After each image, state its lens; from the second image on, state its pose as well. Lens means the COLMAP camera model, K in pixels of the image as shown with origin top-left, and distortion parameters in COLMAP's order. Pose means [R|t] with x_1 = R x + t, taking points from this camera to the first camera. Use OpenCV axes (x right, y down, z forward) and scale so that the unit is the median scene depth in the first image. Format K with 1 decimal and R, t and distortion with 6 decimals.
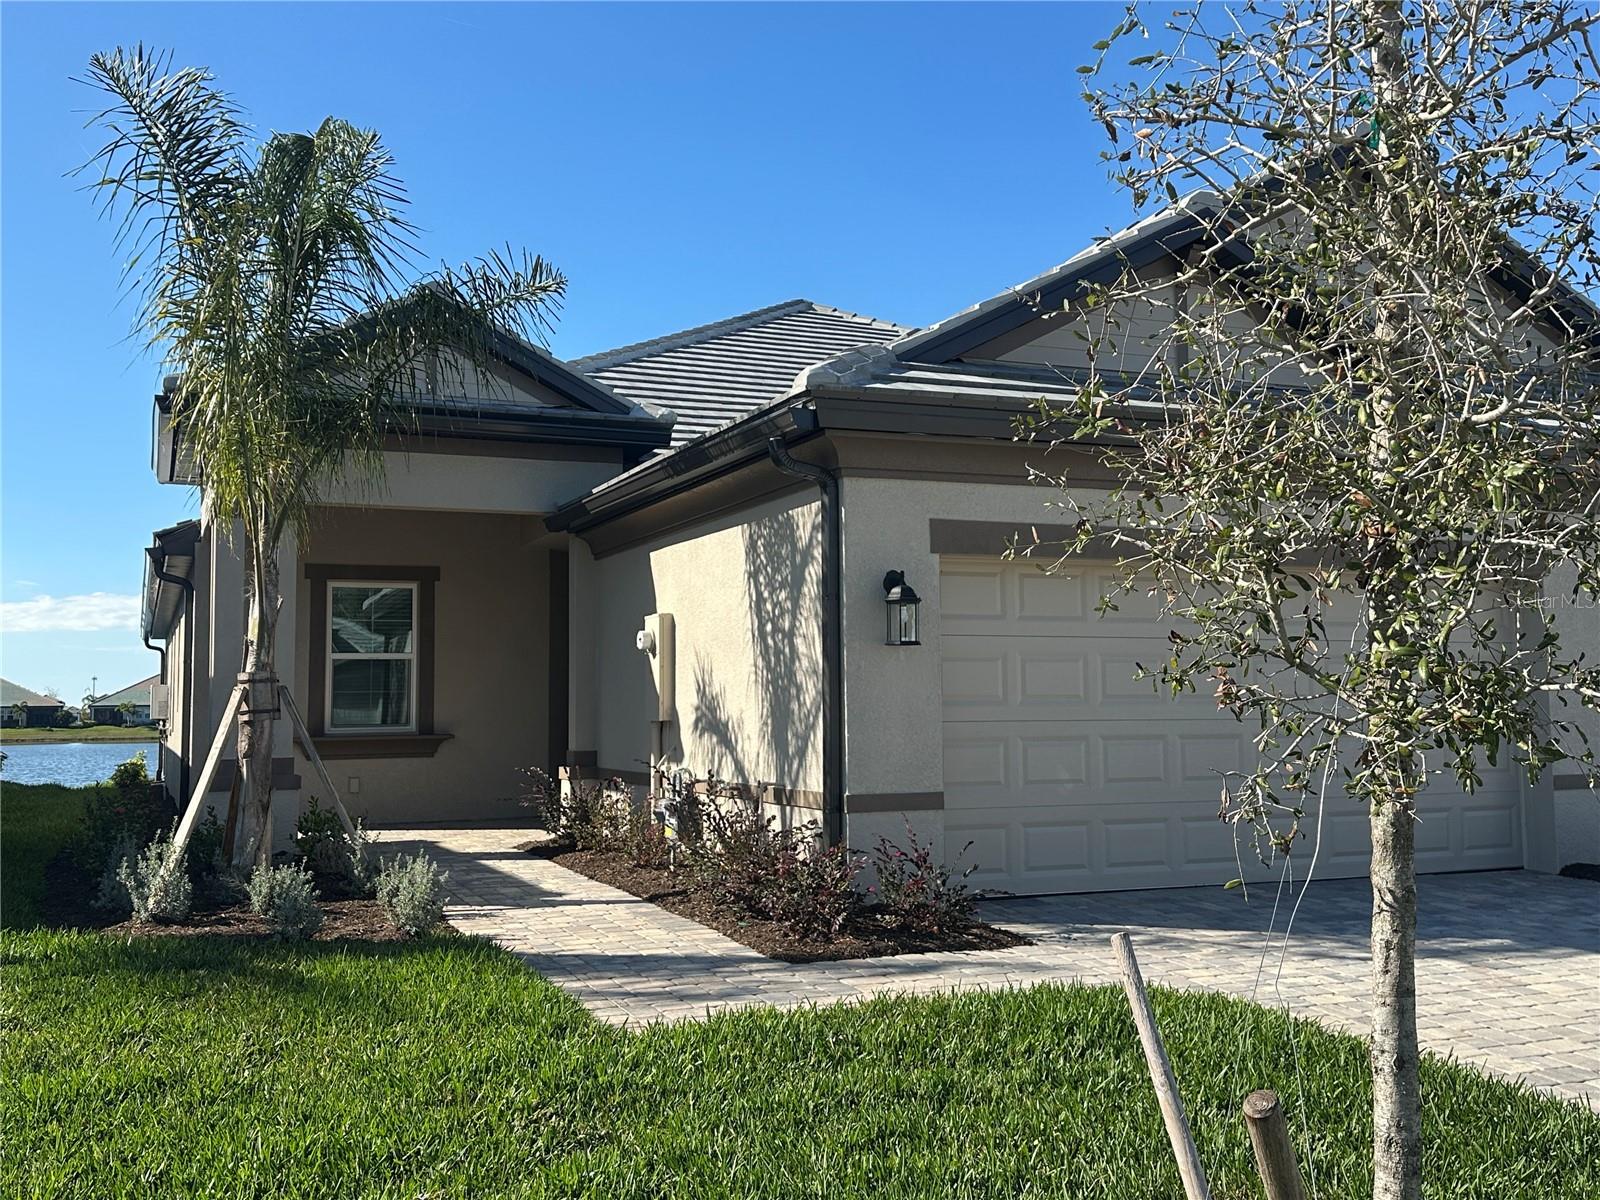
lens RADIAL K [[1538.4, 0, 798.3], [0, 1538.4, 584.7], [0, 0, 1]] dist [0.202860, 0.000000]
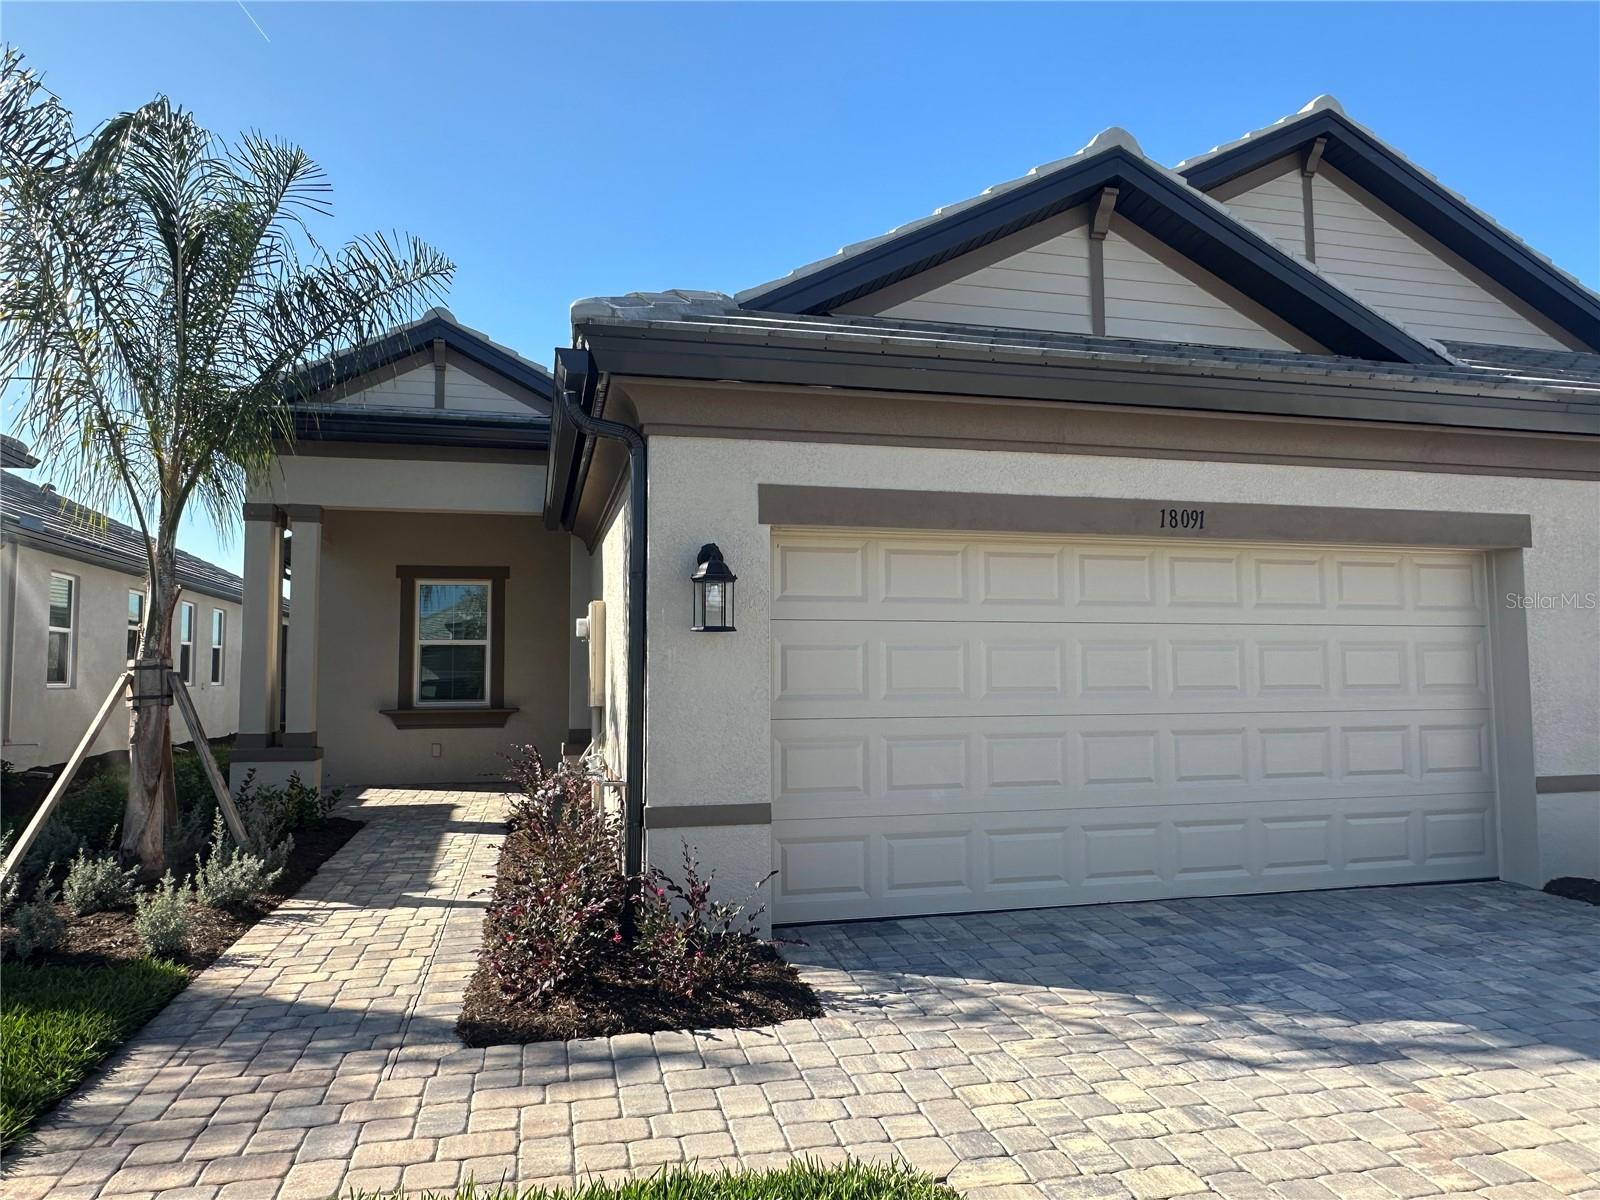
lens RADIAL K [[1034.8, 0, 794.9], [0, 1034.8, 604.3], [0, 0, 1]] dist [0.045764, 0.025018]
pose [[0.986345, -0.006637, -0.164559, 0.189028], [0.008249, 0.999924, 0.009116, 0.018089], [0.164486, -0.010349, 0.986325, 0.410987]]
